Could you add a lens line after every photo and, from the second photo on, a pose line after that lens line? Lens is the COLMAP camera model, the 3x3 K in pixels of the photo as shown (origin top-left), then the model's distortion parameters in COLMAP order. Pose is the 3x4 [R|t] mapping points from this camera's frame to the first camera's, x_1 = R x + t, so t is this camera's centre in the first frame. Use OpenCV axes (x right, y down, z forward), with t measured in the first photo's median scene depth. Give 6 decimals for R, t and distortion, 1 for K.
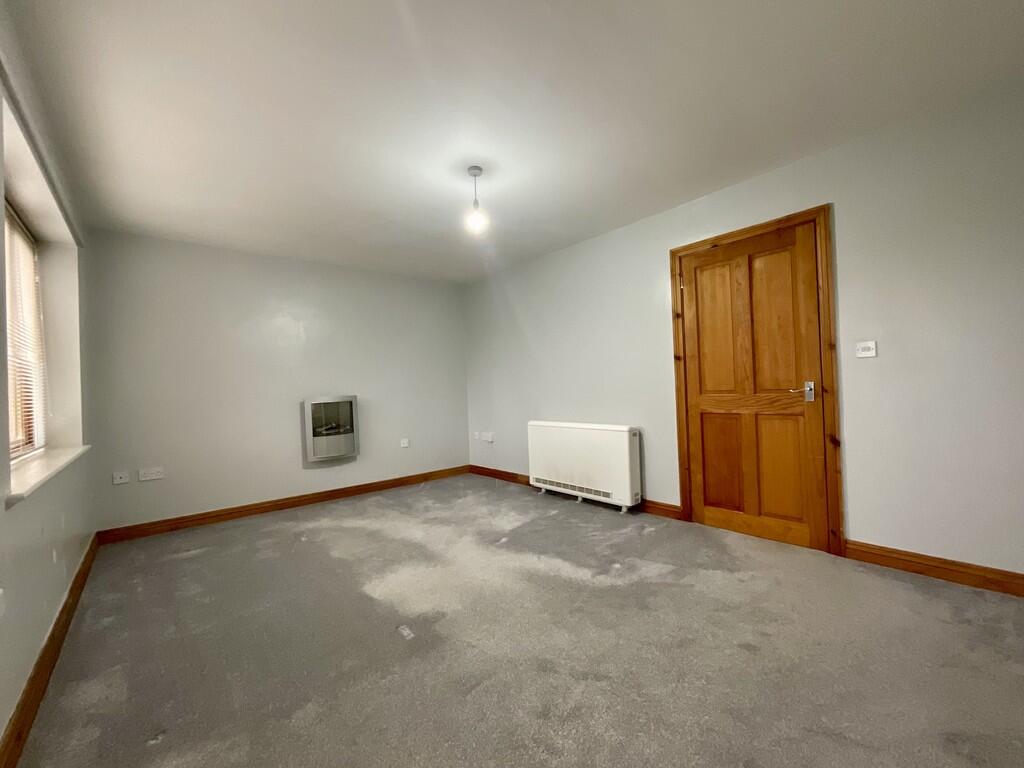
lens RADIAL K [[416.7, 0, 512.0], [0, 416.7, 384.0], [0, 0, 1]] dist [0.000525, 0.000498]
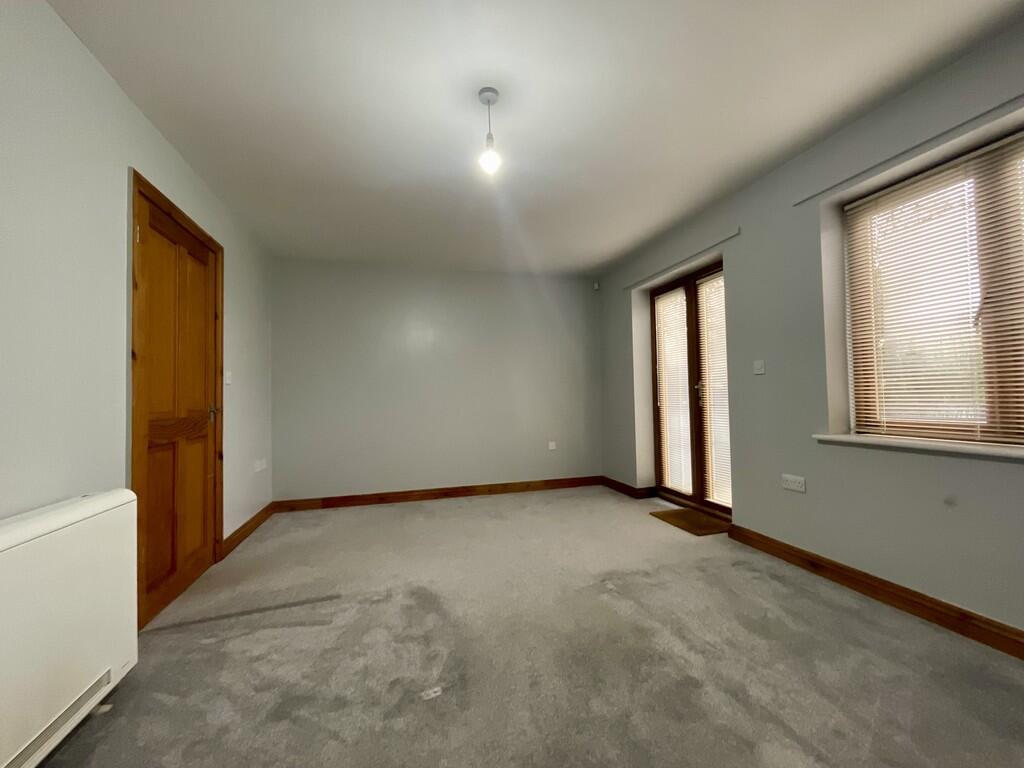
lens RADIAL K [[416.7, 0, 512.0], [0, 416.7, 384.0], [0, 0, 1]] dist [0.000525, 0.000498]
pose [[-0.908308, 0.065605, 0.413124, -0.303844], [0.046416, 0.997333, -0.056325, 0.034318], [-0.415718, -0.031985, -0.908931, 1.243771]]
